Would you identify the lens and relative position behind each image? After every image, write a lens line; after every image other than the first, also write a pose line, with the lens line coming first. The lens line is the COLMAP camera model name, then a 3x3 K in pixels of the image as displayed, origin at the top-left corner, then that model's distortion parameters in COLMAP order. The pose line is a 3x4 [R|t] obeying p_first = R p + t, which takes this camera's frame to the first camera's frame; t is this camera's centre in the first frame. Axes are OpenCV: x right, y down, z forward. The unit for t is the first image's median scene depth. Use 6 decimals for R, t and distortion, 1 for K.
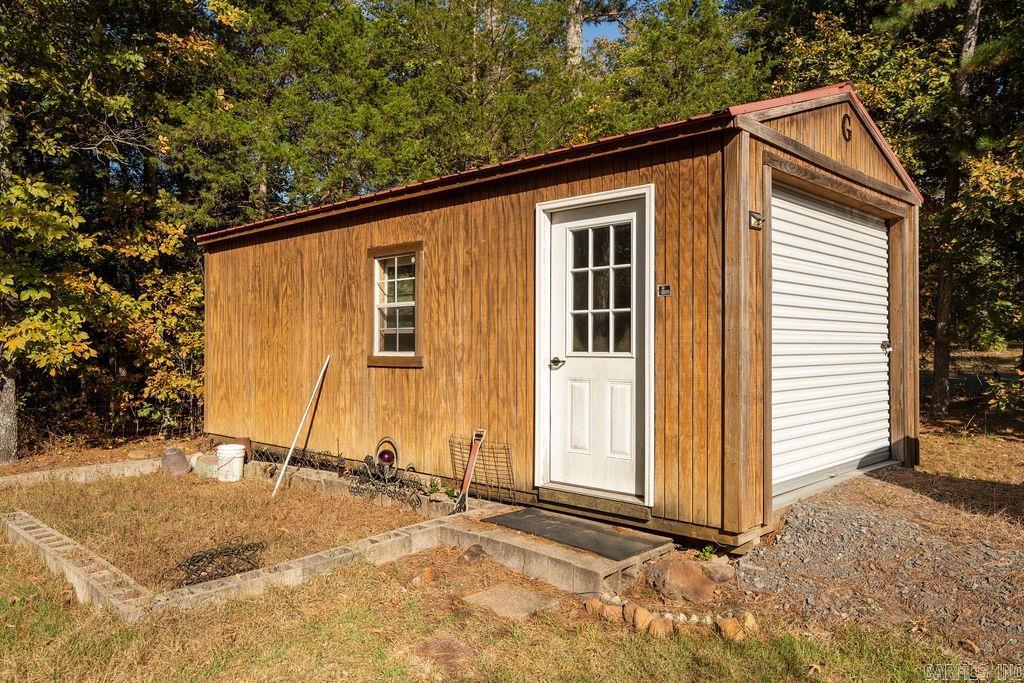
lens RADIAL K [[751.7, 0, 512.5], [0, 751.7, 343.5], [0, 0, 1]] dist [-0.003076, -0.000269]
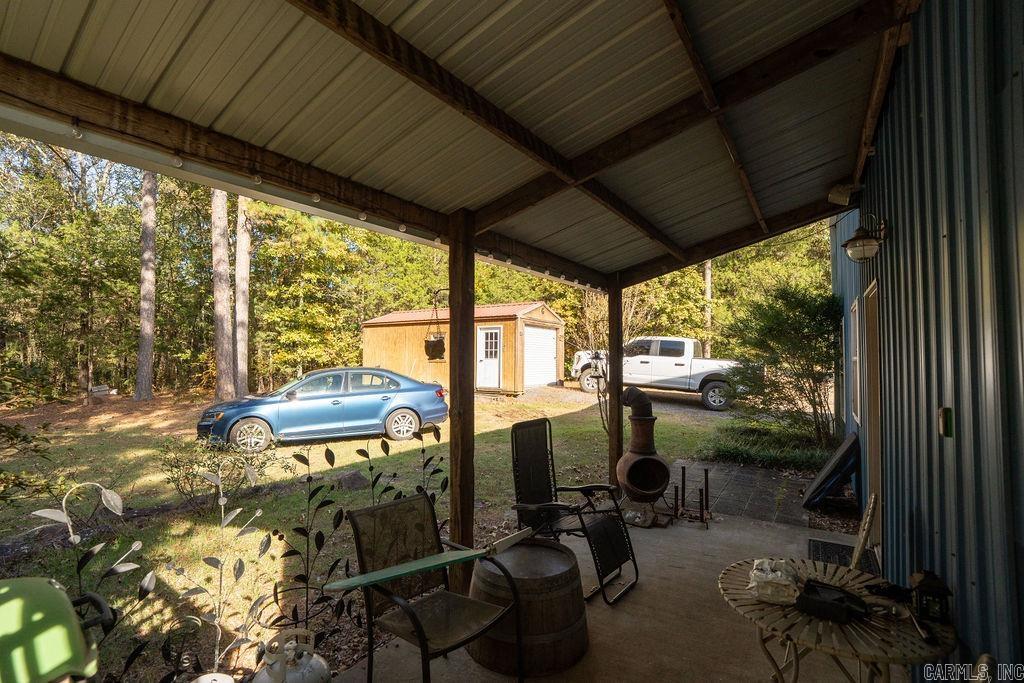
lens RADIAL K [[471.5, 0, 511.5], [0, 471.5, 343.6], [0, 0, 1]] dist [-0.001636, -0.000008]
pose [[0.978487, 0.012646, 0.205922, -0.377133], [-0.006720, 0.999544, -0.029455, 0.003929], [-0.206200, 0.027438, 0.978125, -1.972480]]
